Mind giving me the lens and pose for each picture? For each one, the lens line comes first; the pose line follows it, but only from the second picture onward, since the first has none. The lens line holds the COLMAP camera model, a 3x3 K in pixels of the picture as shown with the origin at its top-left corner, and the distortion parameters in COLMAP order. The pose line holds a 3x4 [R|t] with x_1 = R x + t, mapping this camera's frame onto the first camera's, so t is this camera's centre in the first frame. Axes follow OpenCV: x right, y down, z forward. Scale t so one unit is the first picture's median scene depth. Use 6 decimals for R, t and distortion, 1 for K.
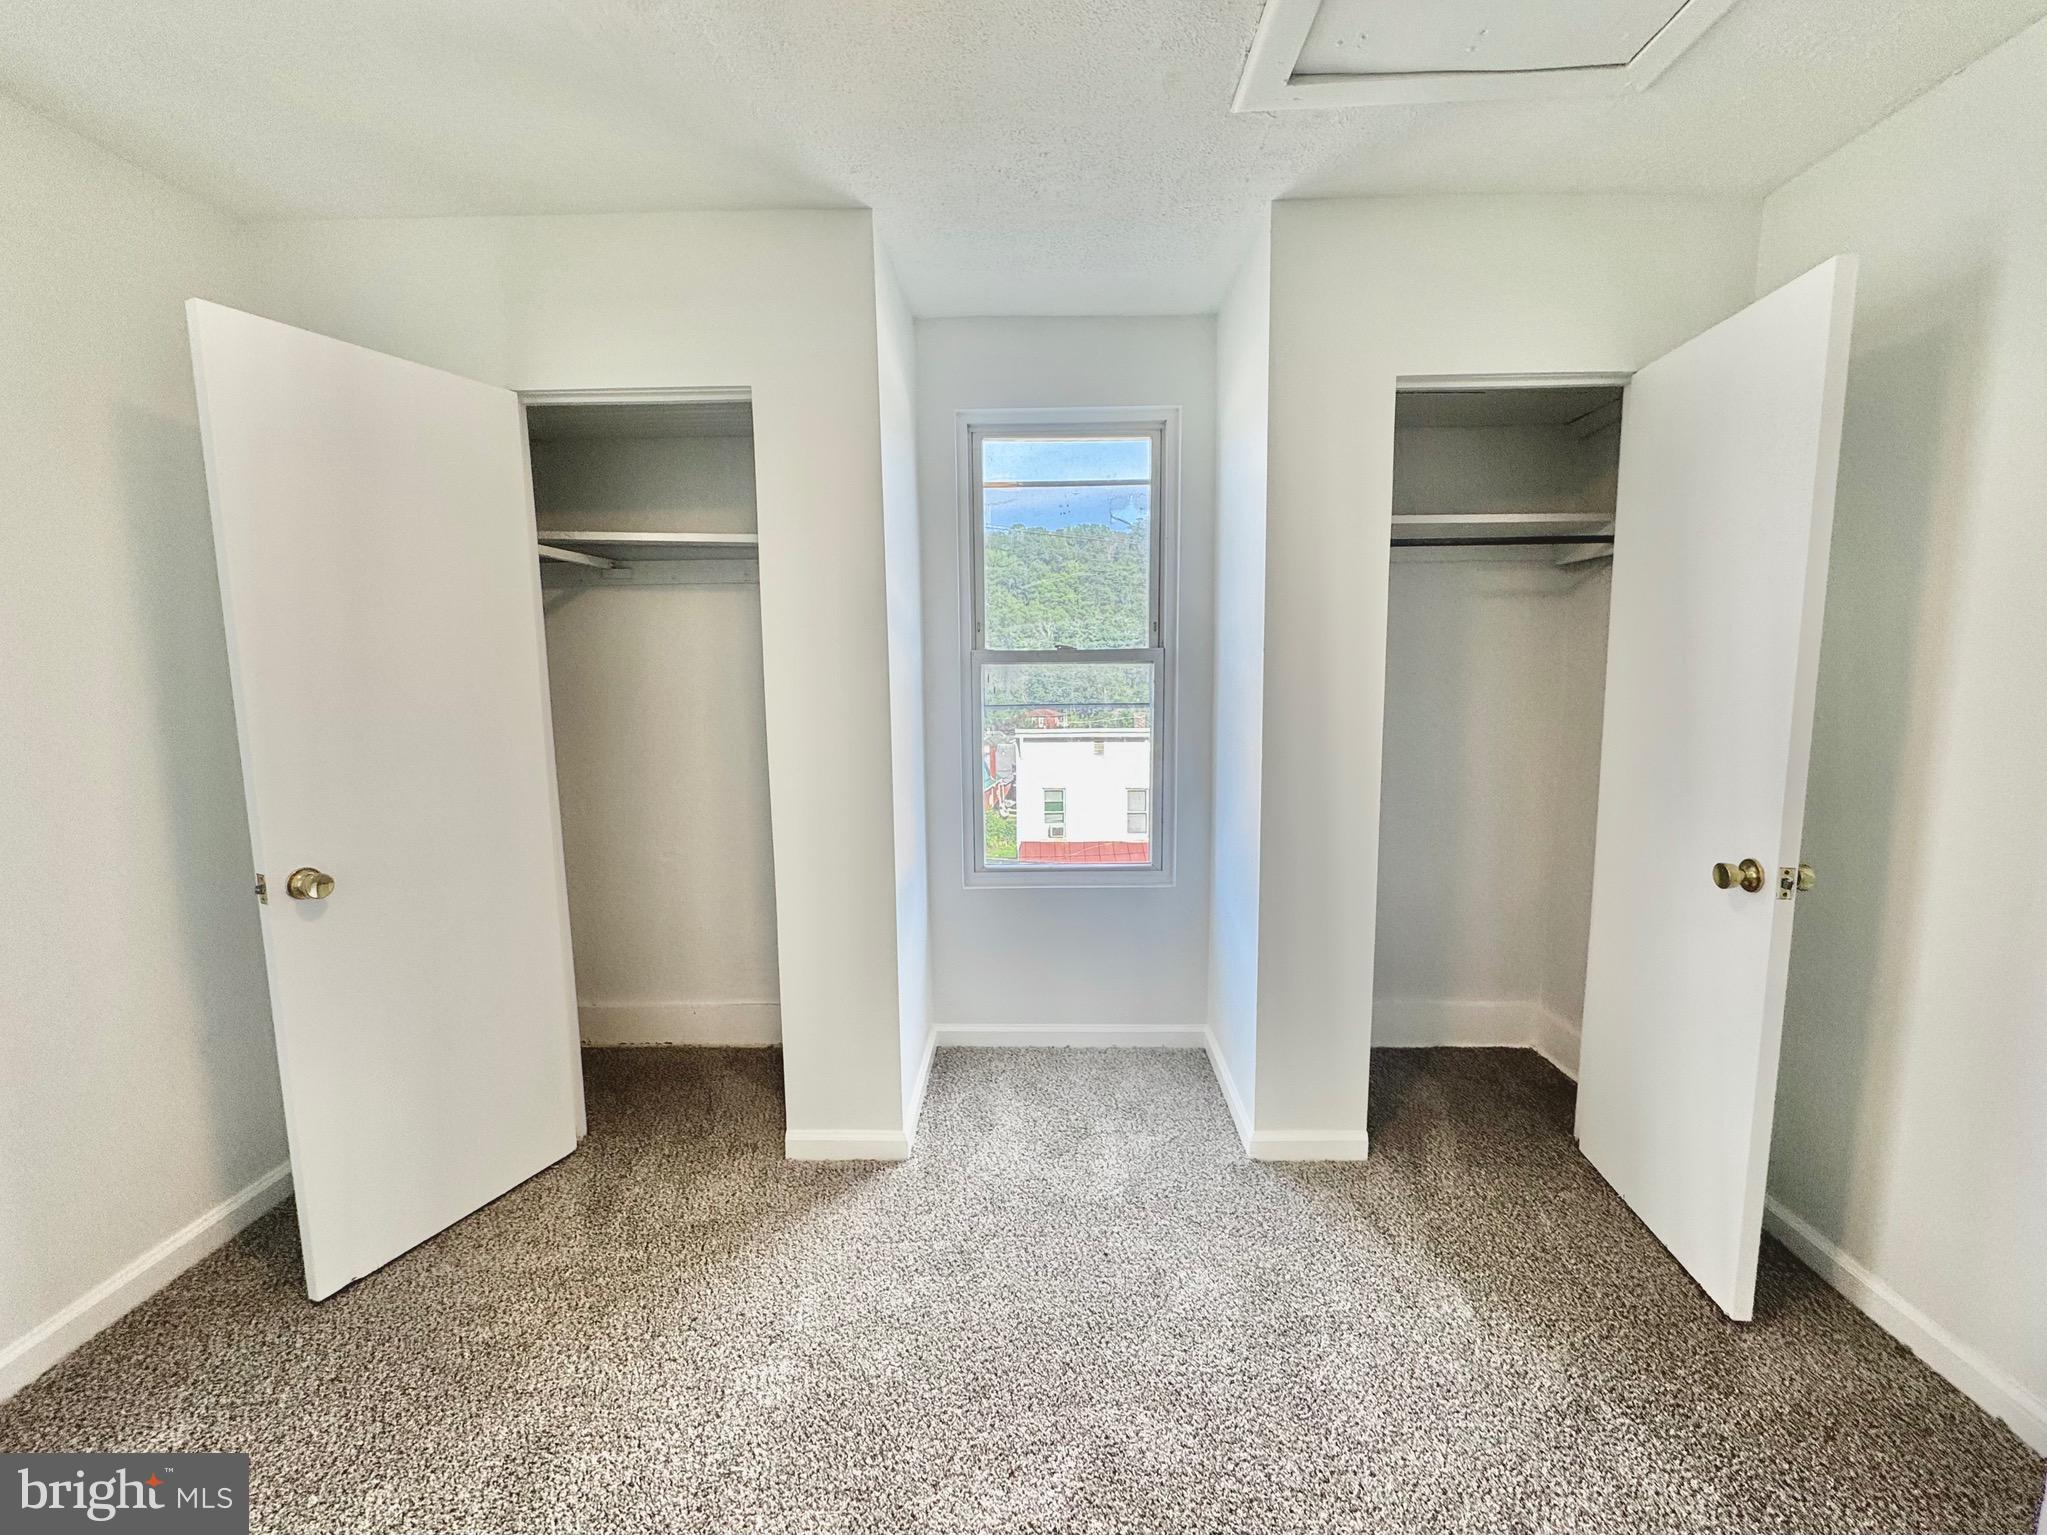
lens RADIAL K [[857.8, 0, 1026.0], [0, 857.8, 767.2], [0, 0, 1]] dist [-0.000927, -0.000019]
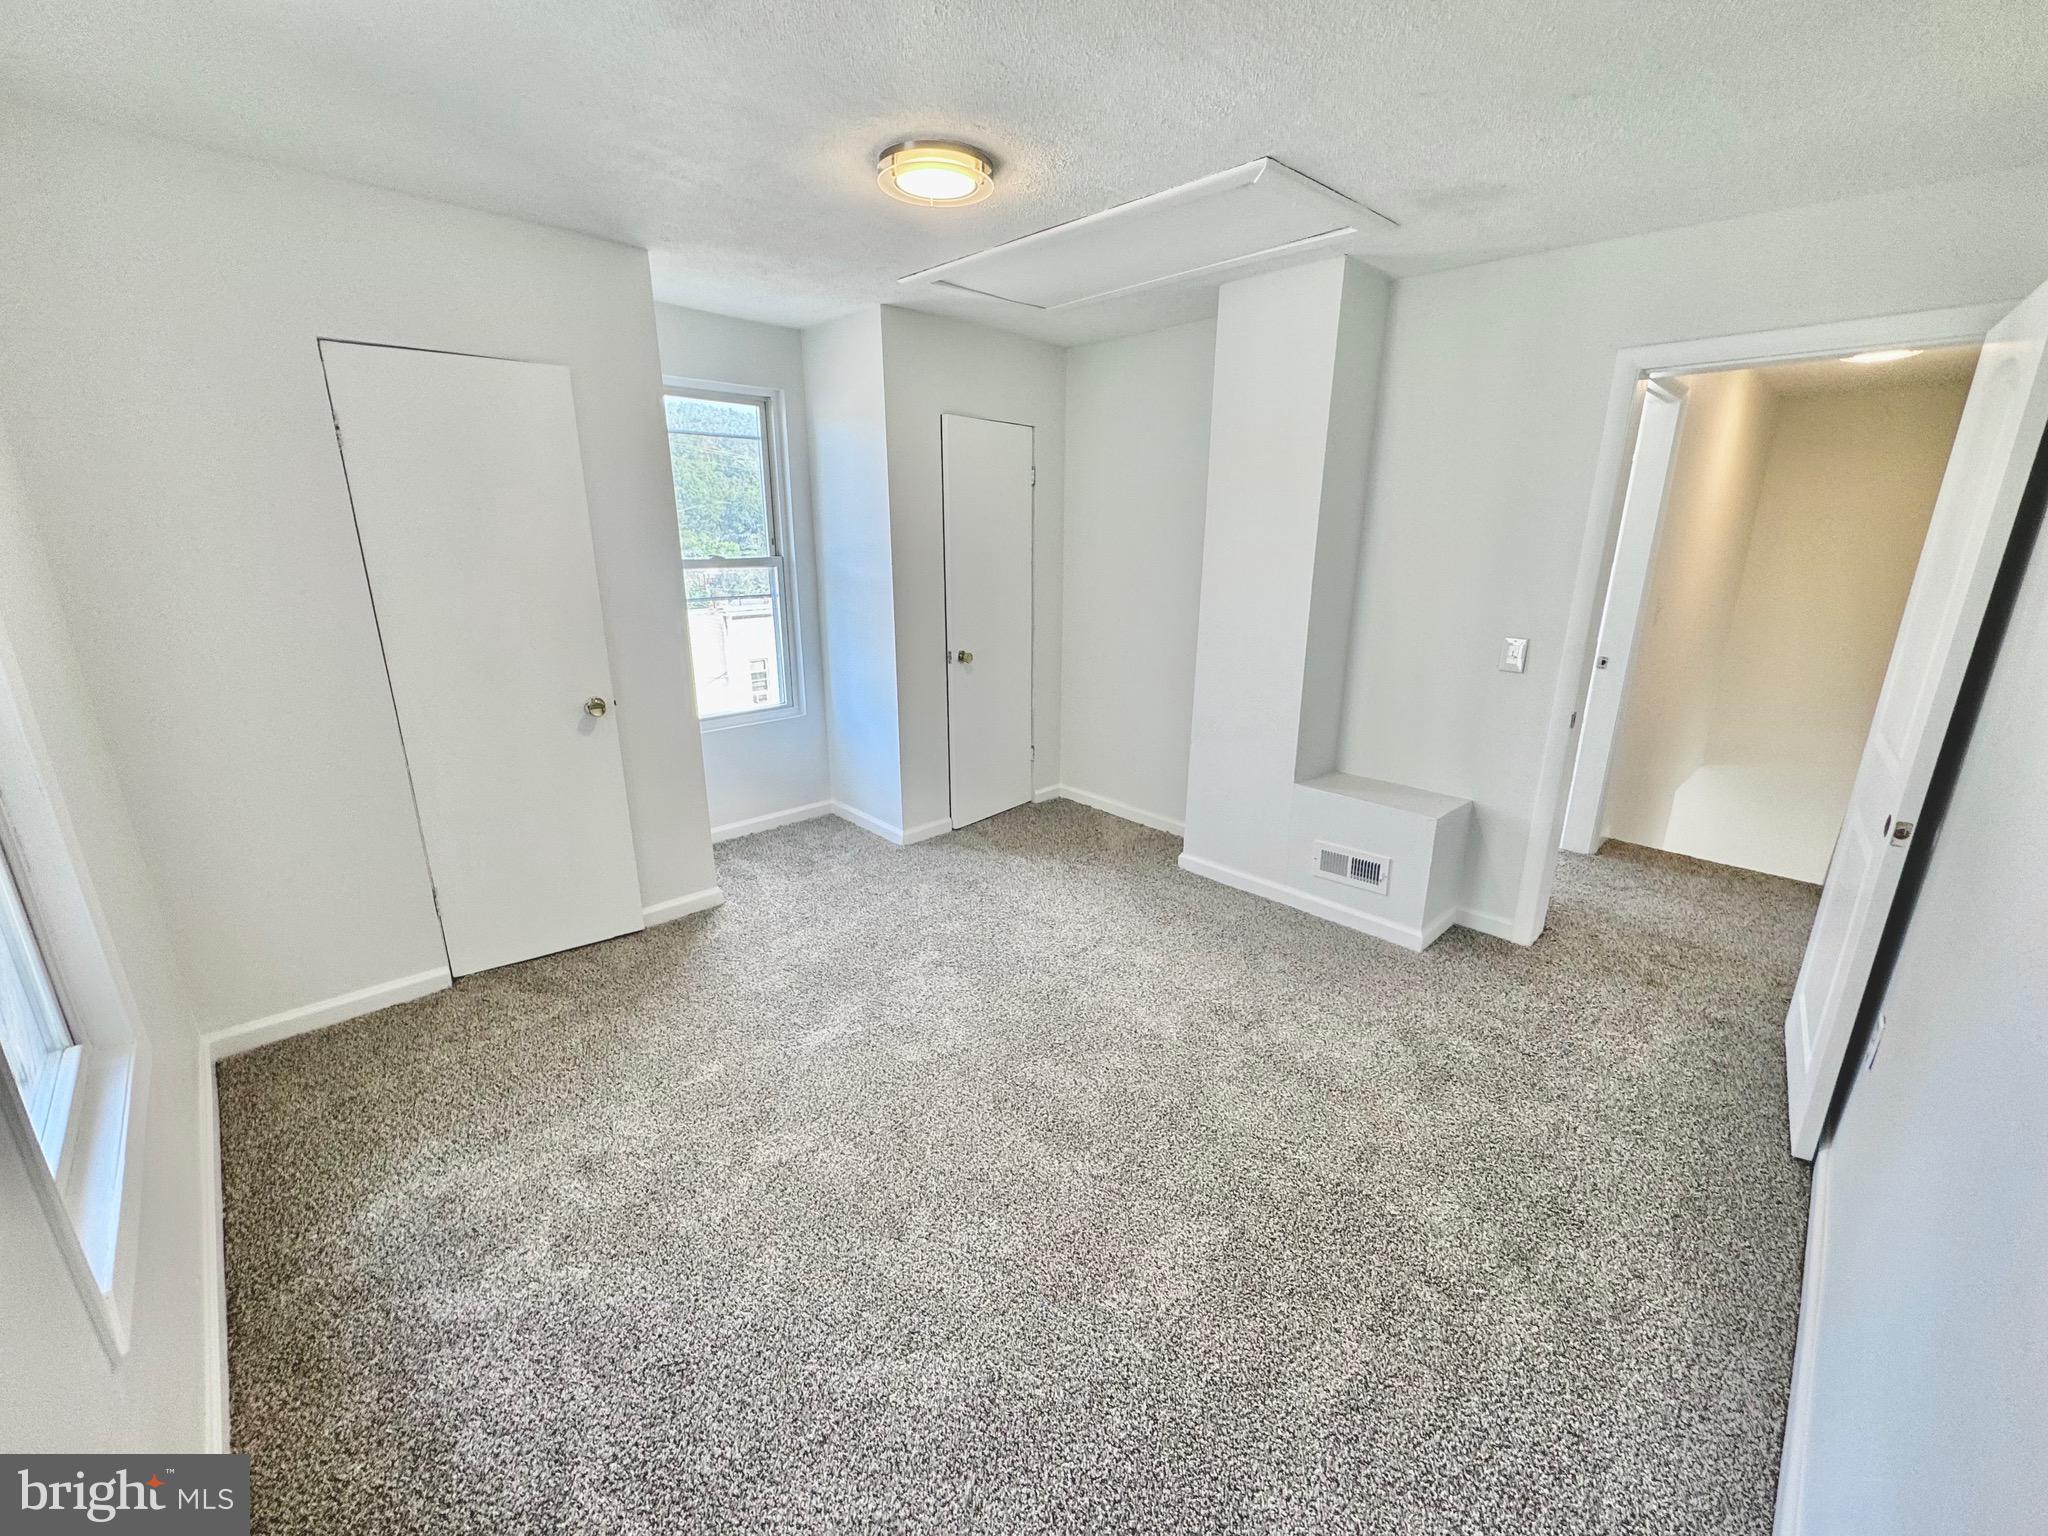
lens RADIAL K [[818.7, 0, 1025.8], [0, 818.7, 770.0], [0, 0, 1]] dist [-0.003293, 0.000769]
pose [[0.698824, -0.189412, 0.689759, -0.688849], [0.082208, 0.979180, 0.185600, -0.005202], [-0.710554, -0.072998, 0.699846, -0.377245]]
